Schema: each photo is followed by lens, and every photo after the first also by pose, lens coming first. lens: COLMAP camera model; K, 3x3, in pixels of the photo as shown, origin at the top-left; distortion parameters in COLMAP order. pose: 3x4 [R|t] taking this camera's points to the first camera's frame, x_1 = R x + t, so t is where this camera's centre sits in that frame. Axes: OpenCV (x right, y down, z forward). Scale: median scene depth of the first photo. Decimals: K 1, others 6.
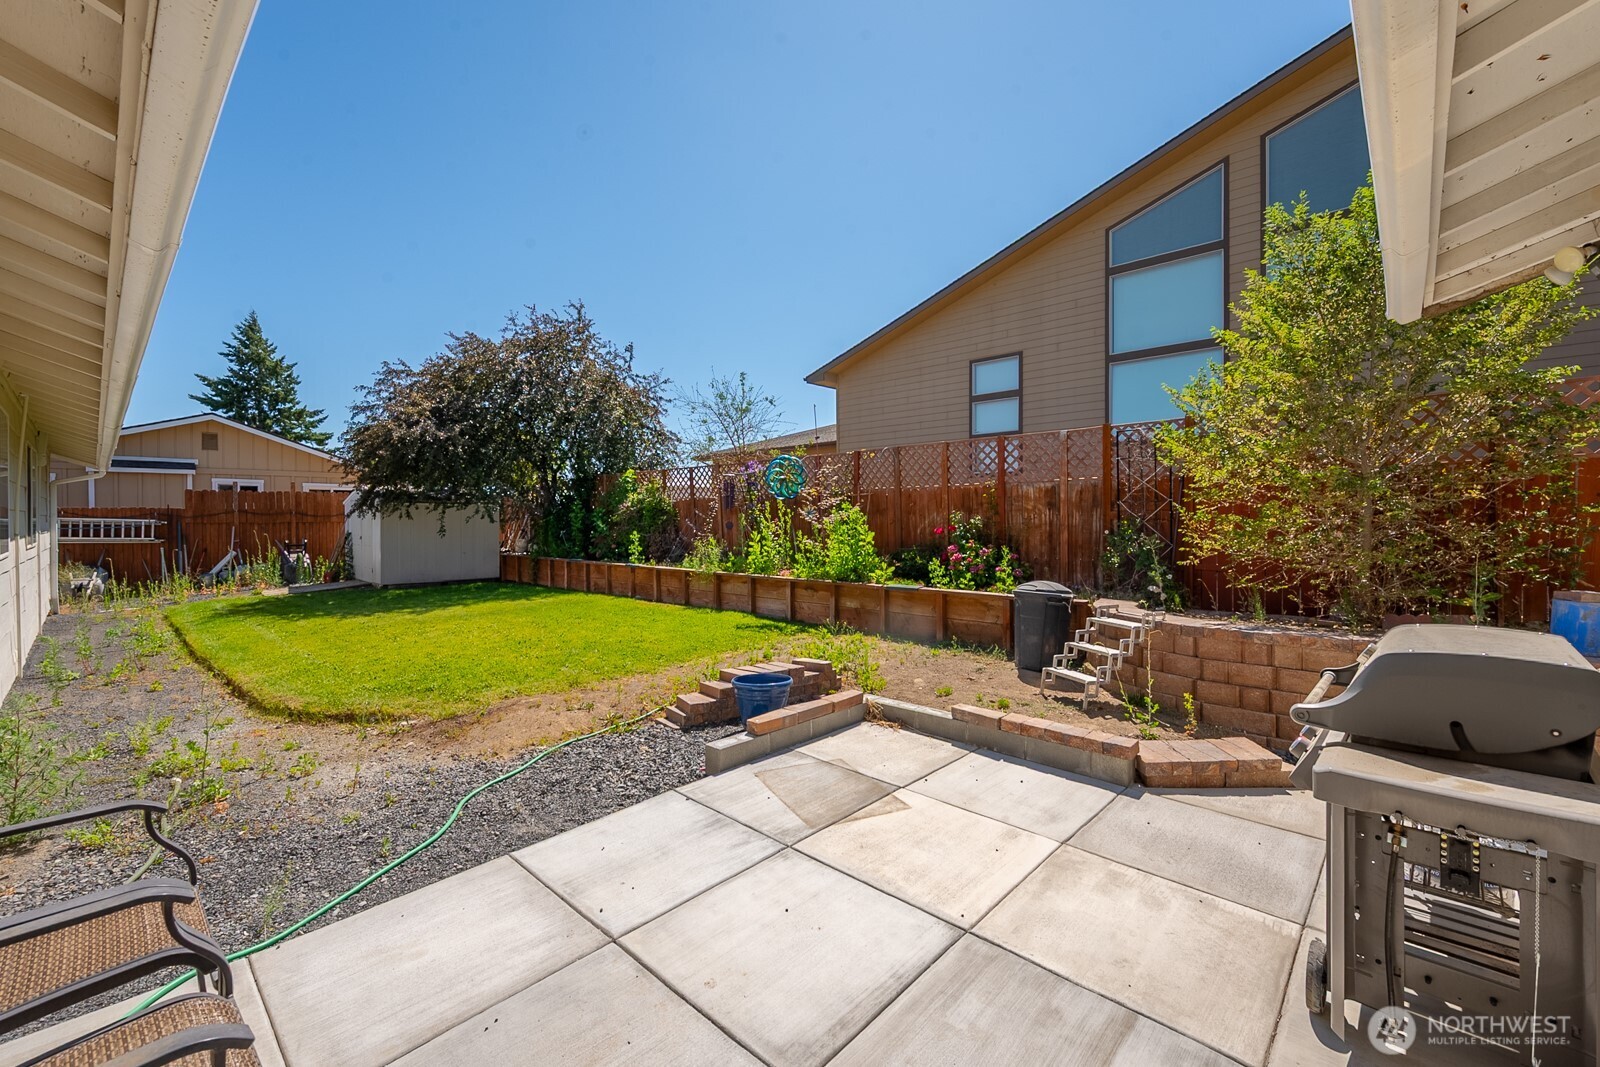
lens RADIAL K [[664.2, 0, 802.7], [0, 664.2, 525.6], [0, 0, 1]] dist [-0.004781, 0.000089]
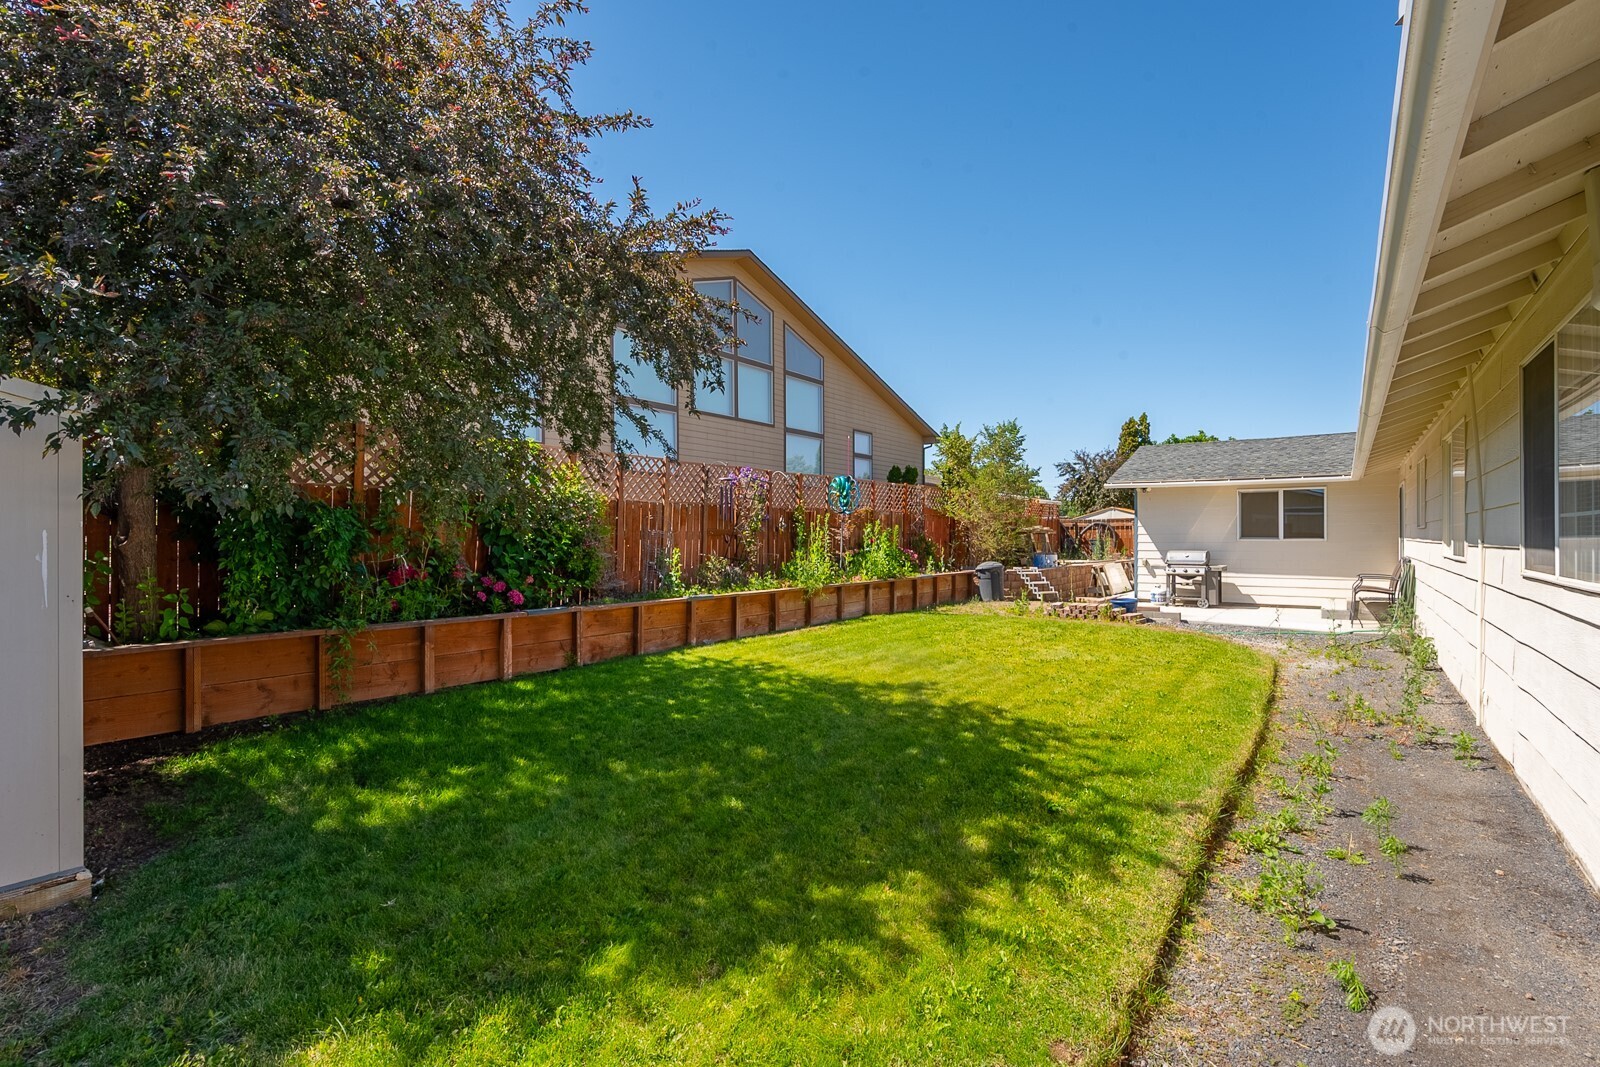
lens RADIAL K [[726.0, 0, 813.3], [0, 726.0, 533.8], [0, 0, 1]] dist [0.000958, -0.001398]
pose [[-0.112128, 0.009160, 0.993652, -0.937682], [0.012595, 0.999890, -0.007797, 0.002015], [-0.993614, 0.011641, -0.112231, 0.894382]]
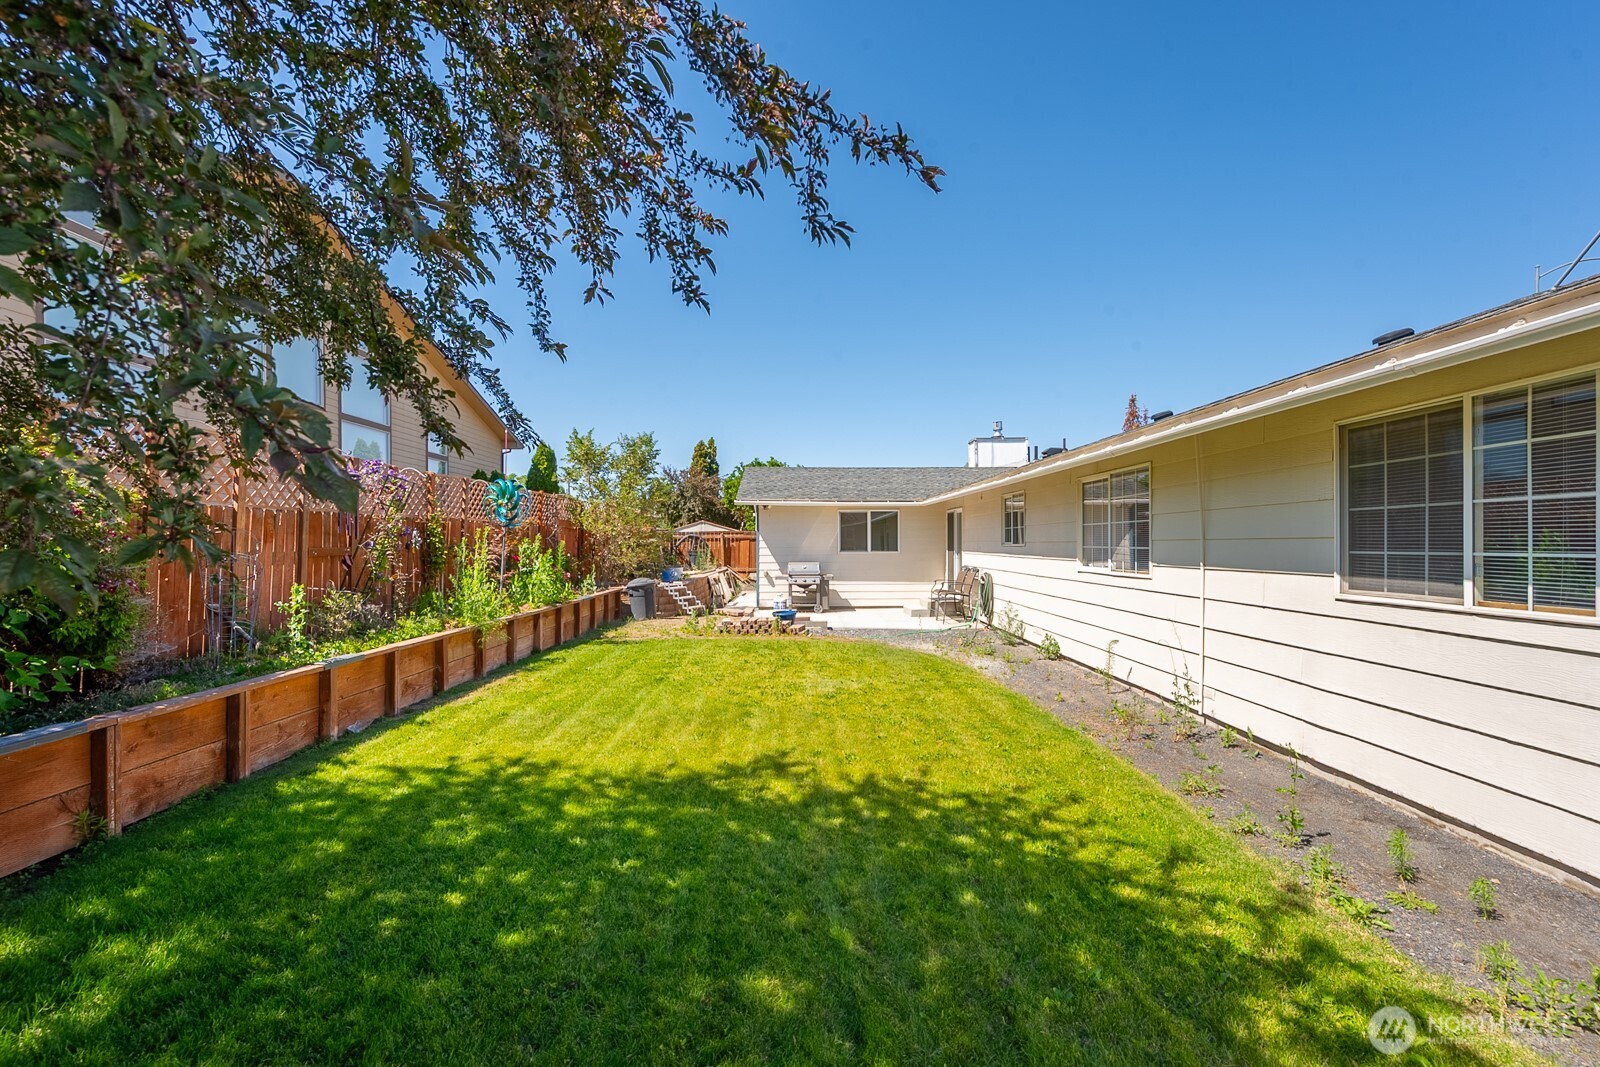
lens RADIAL K [[664.2, 0, 795.1], [0, 664.2, 539.5], [0, 0, 1]] dist [-0.004781, 0.000089]
pose [[-0.680890, 0.010460, 0.732311, -0.709920], [0.013551, 0.999907, -0.001683, -0.012749], [-0.732260, 0.008778, -0.680968, 0.997914]]
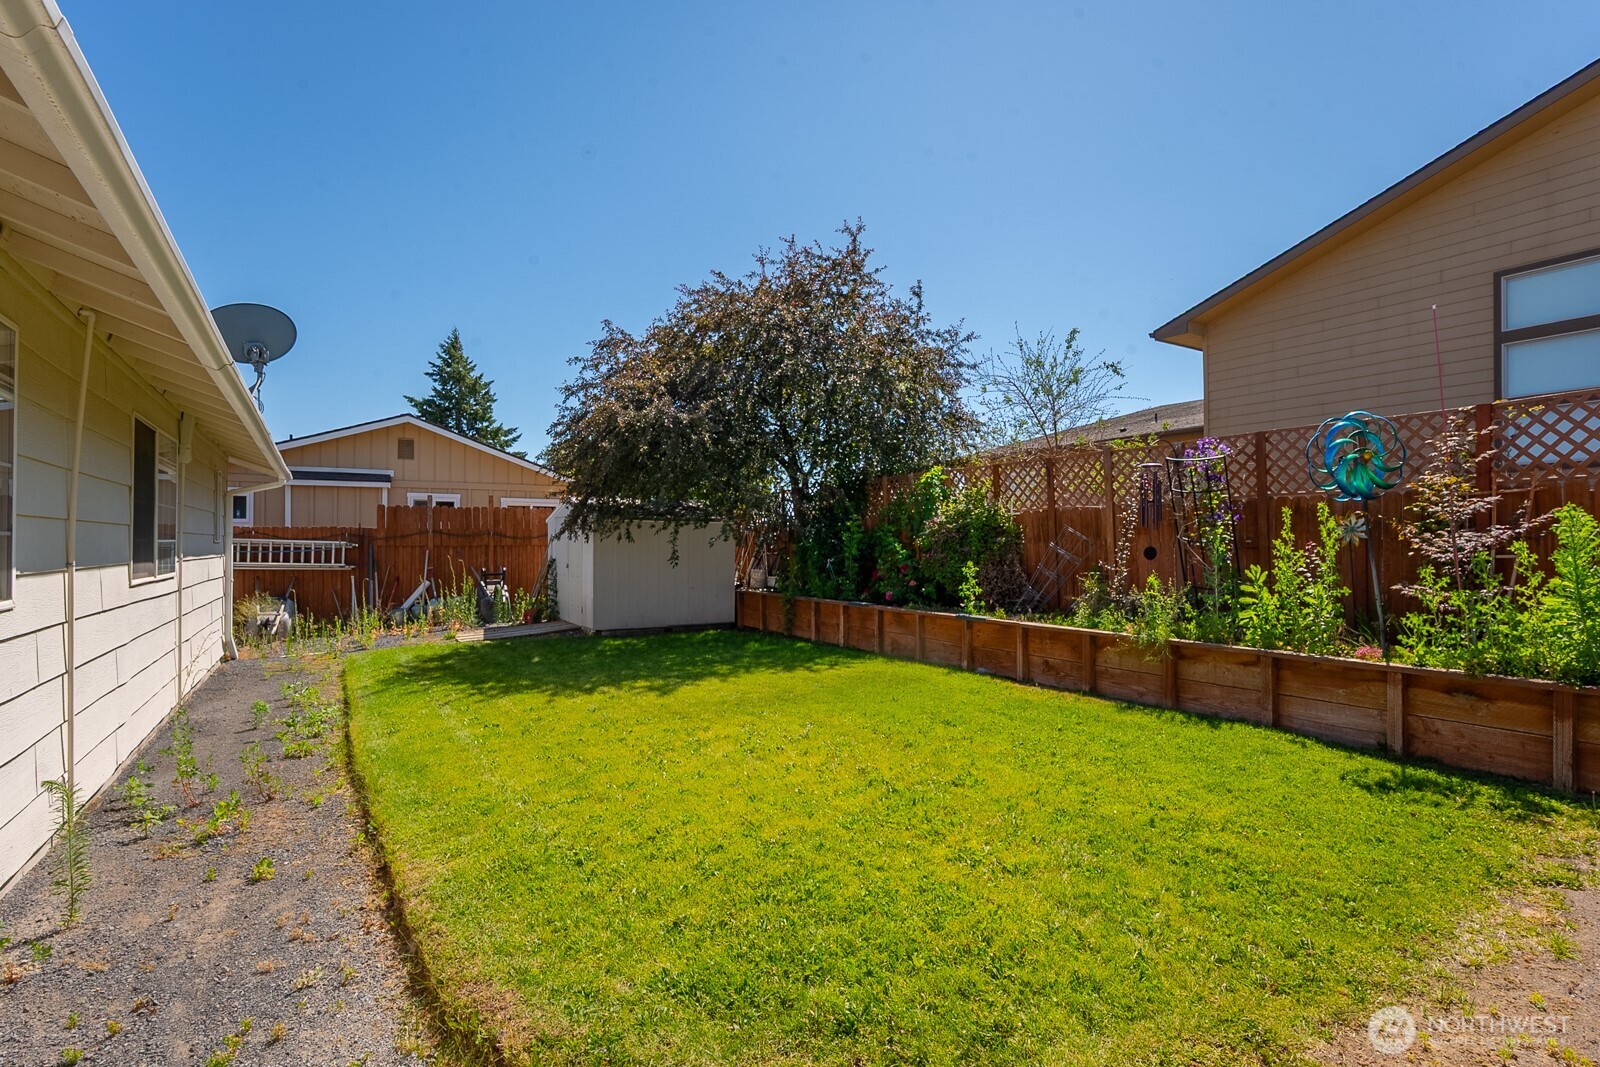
lens RADIAL K [[726.0, 0, 784.7], [0, 726.0, 541.3], [0, 0, 1]] dist [0.000958, -0.001398]
pose [[0.964748, 0.002281, -0.263164, -0.218526], [-0.006338, 0.999874, -0.014567, 0.000455], [0.263098, 0.015721, 0.964641, 0.275543]]
